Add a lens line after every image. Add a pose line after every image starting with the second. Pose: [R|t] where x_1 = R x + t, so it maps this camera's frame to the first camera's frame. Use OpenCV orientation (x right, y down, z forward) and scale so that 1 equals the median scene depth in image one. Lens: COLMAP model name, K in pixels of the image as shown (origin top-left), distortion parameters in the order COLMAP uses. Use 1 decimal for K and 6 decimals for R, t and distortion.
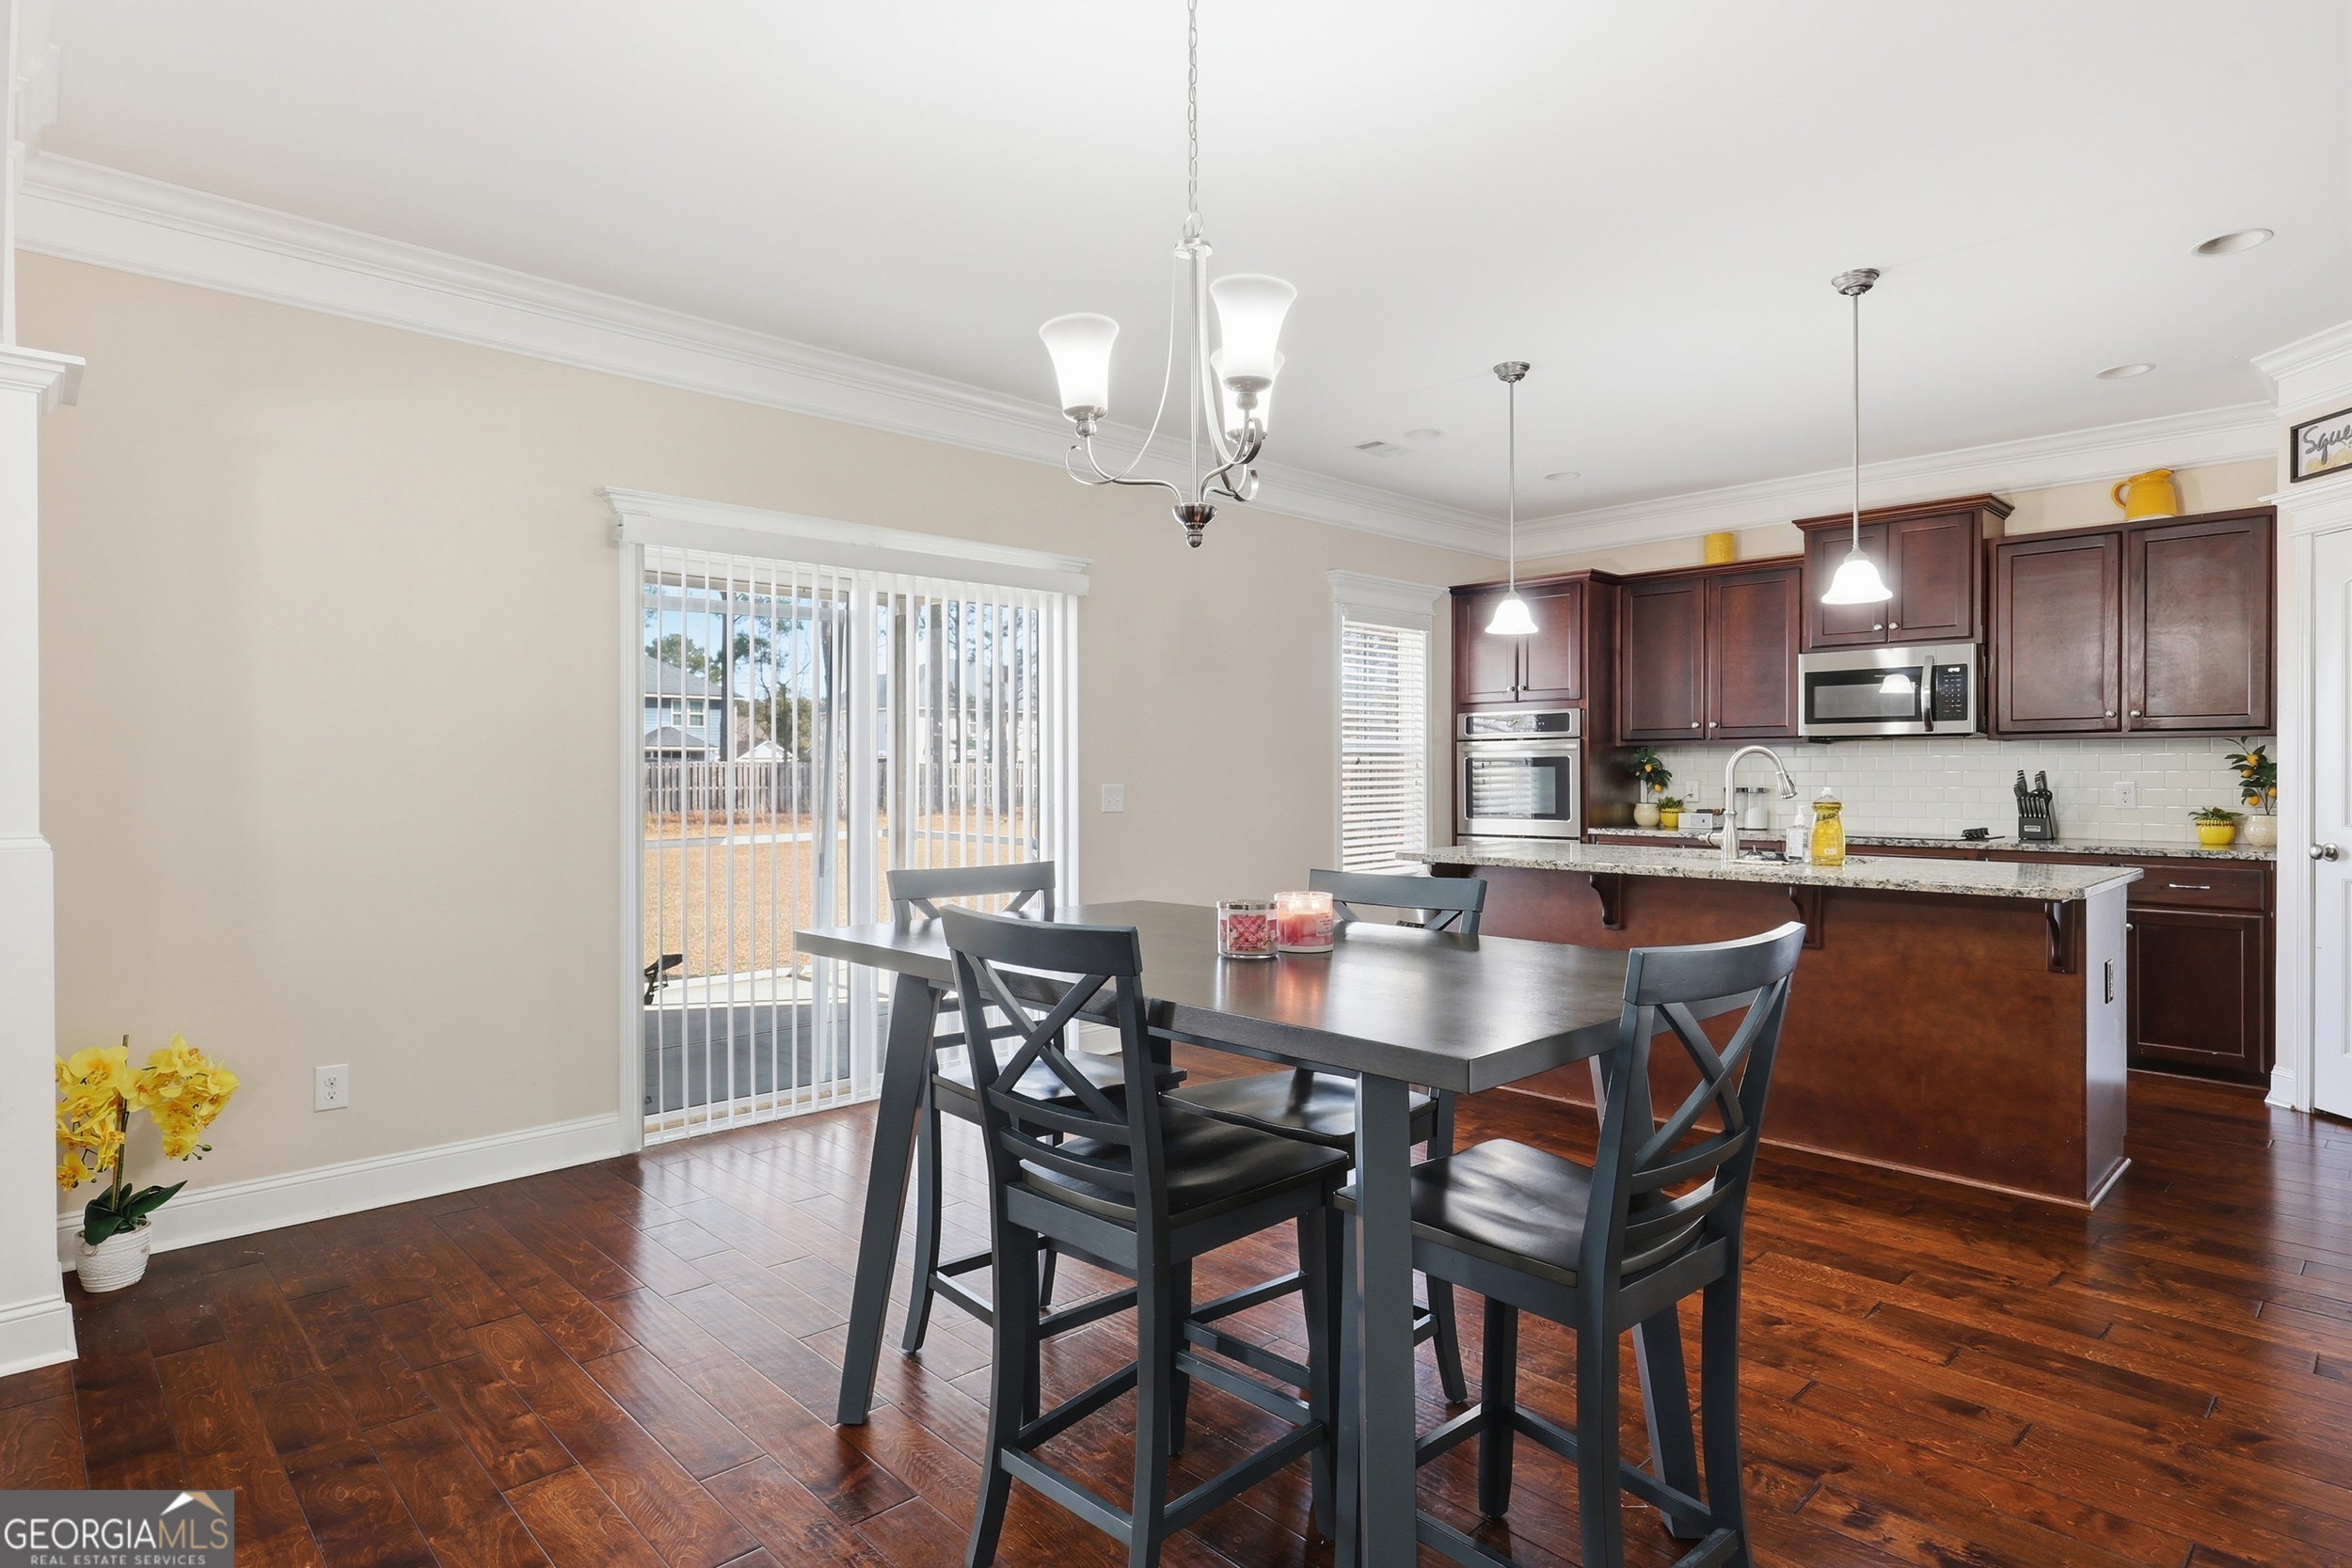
lens RADIAL K [[1273.0, 0, 1165.0], [0, 1273.0, 782.2], [0, 0, 1]] dist [0.004376, -0.000129]
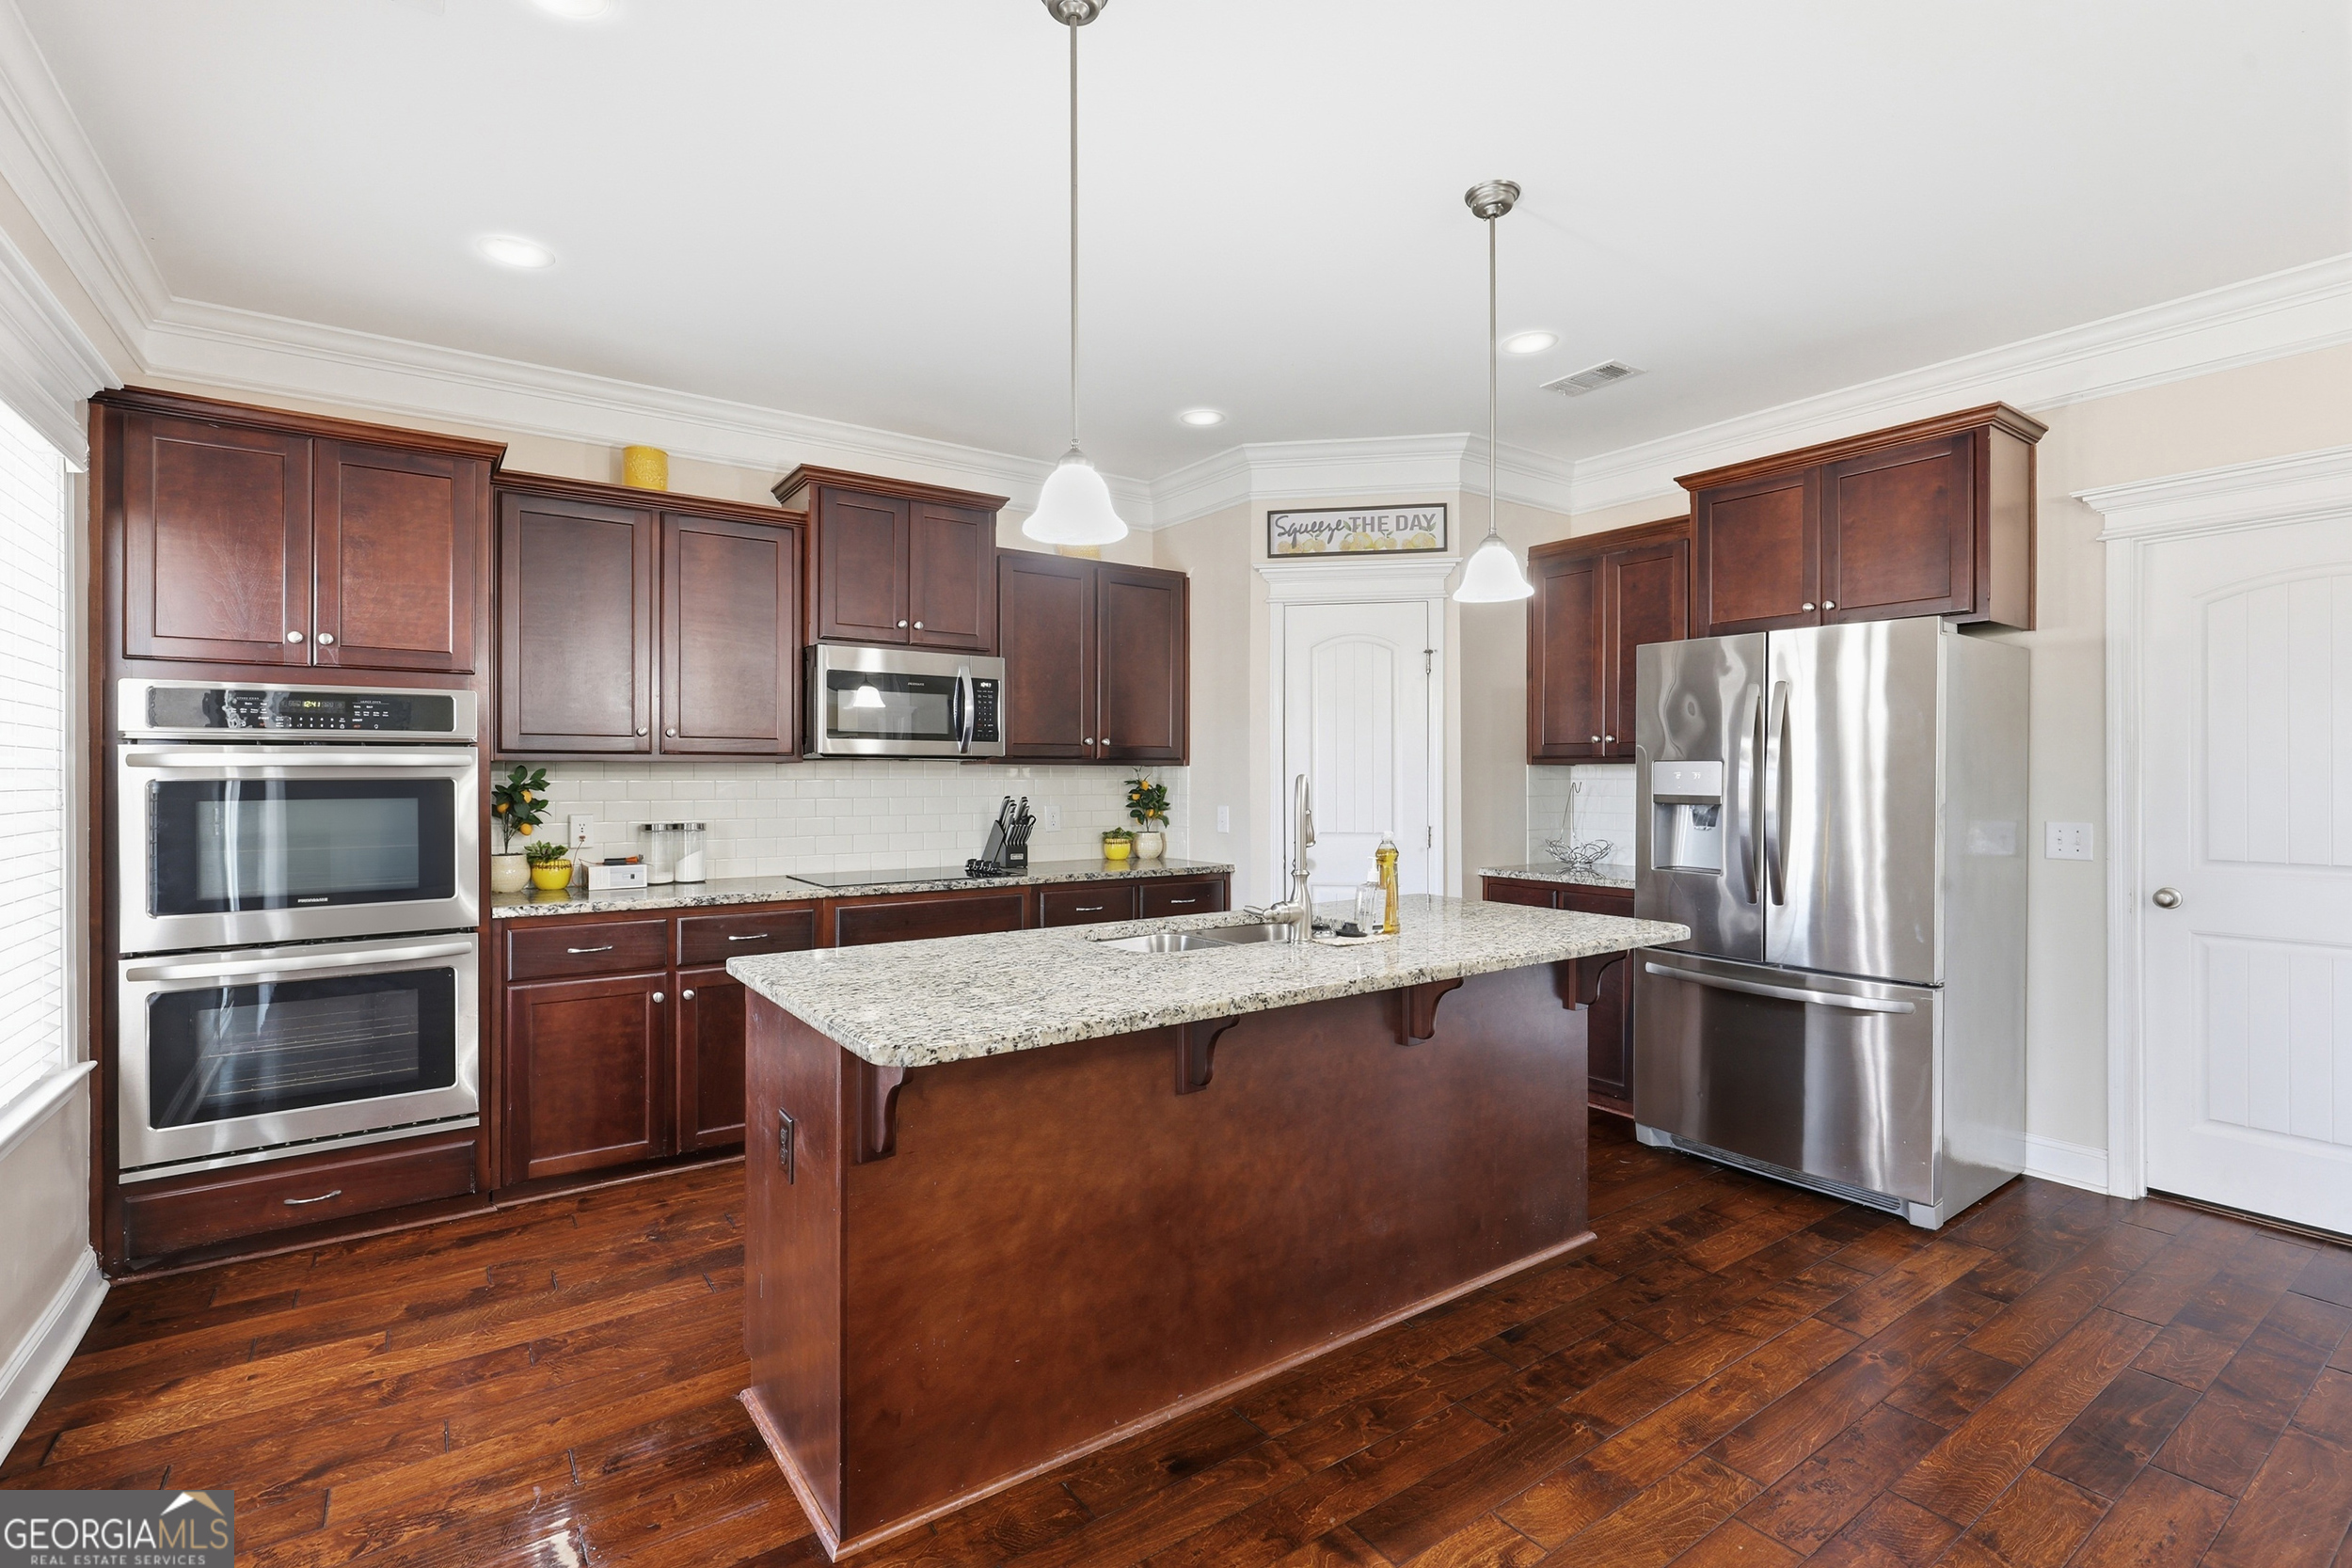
lens RADIAL K [[1070.1, 0, 1193.3], [0, 1070.1, 776.7], [0, 0, 1]] dist [0.000056, -0.000464]
pose [[0.139819, 0.005381, 0.990162, -0.103880], [0.009611, 0.999931, -0.006791, -0.017907], [-0.990130, 0.010466, 0.139758, 0.773785]]
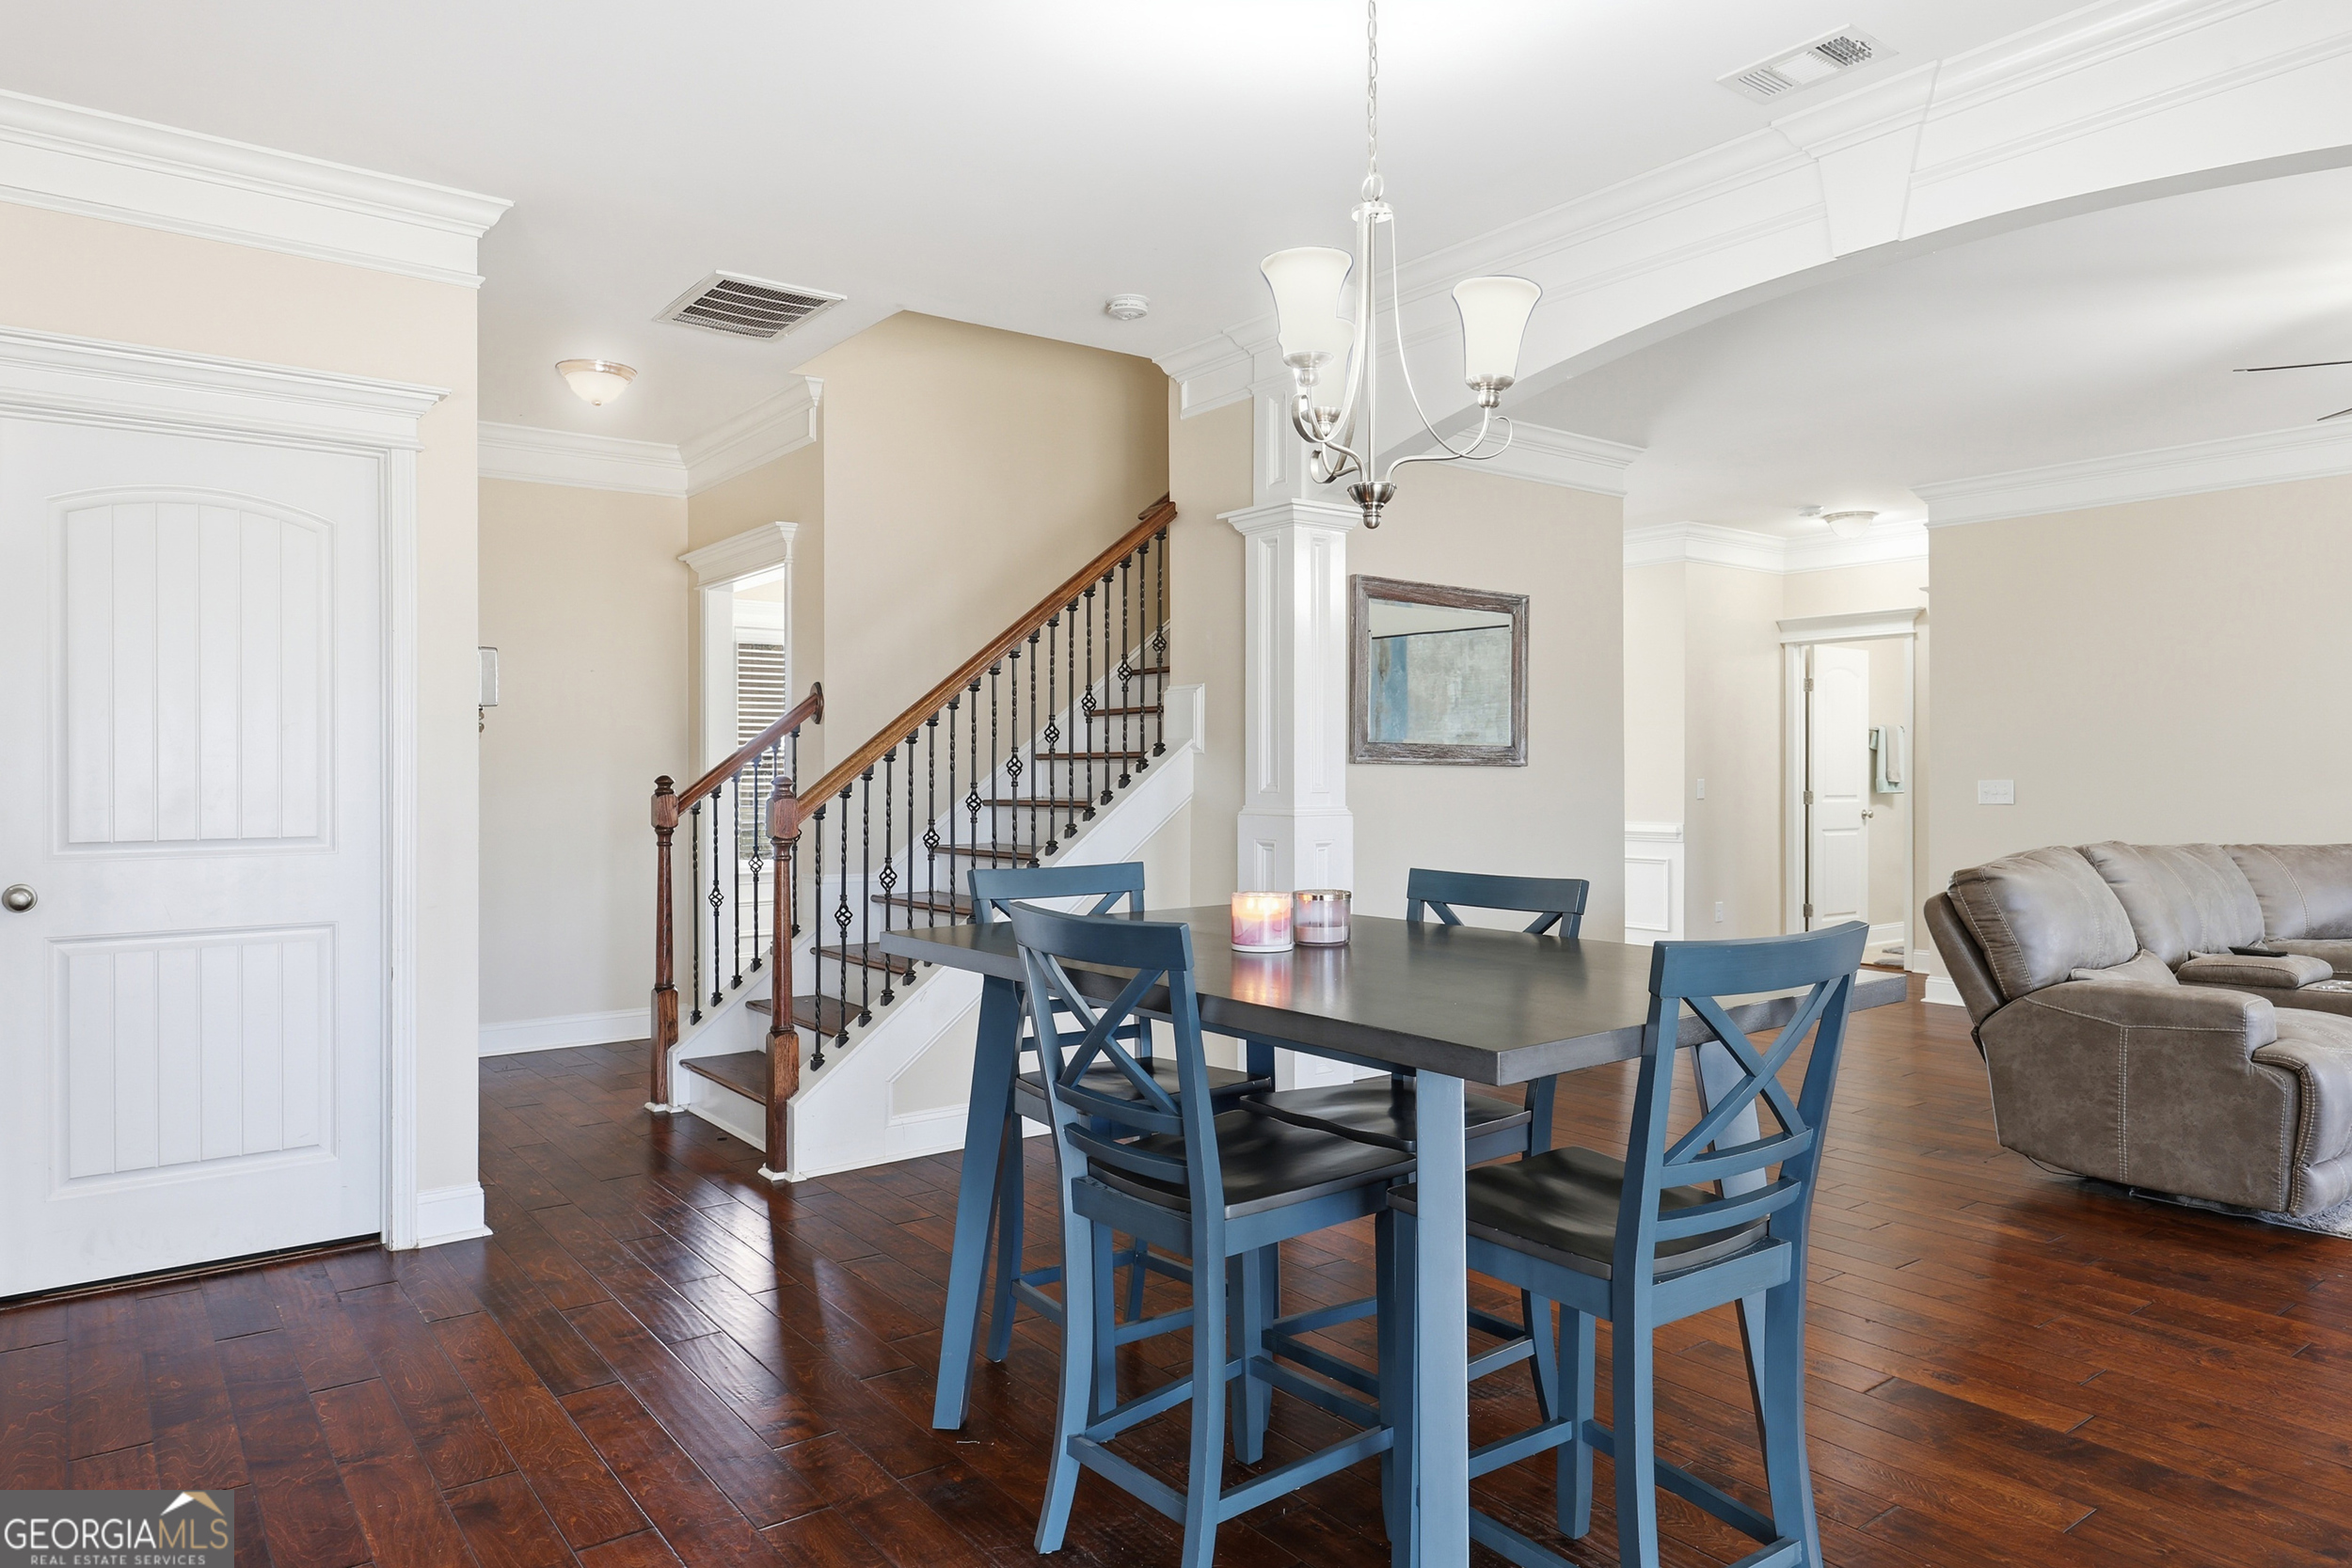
lens RADIAL K [[1451.6, 0, 1169.6], [0, 1451.6, 770.0], [0, 0, 1]] dist [-0.000136, -0.004776]
pose [[-0.992227, 0.007649, 0.124205, 0.016916], [0.008638, 0.999935, 0.007423, -0.002349], [-0.124141, 0.008438, -0.992229, 0.856664]]
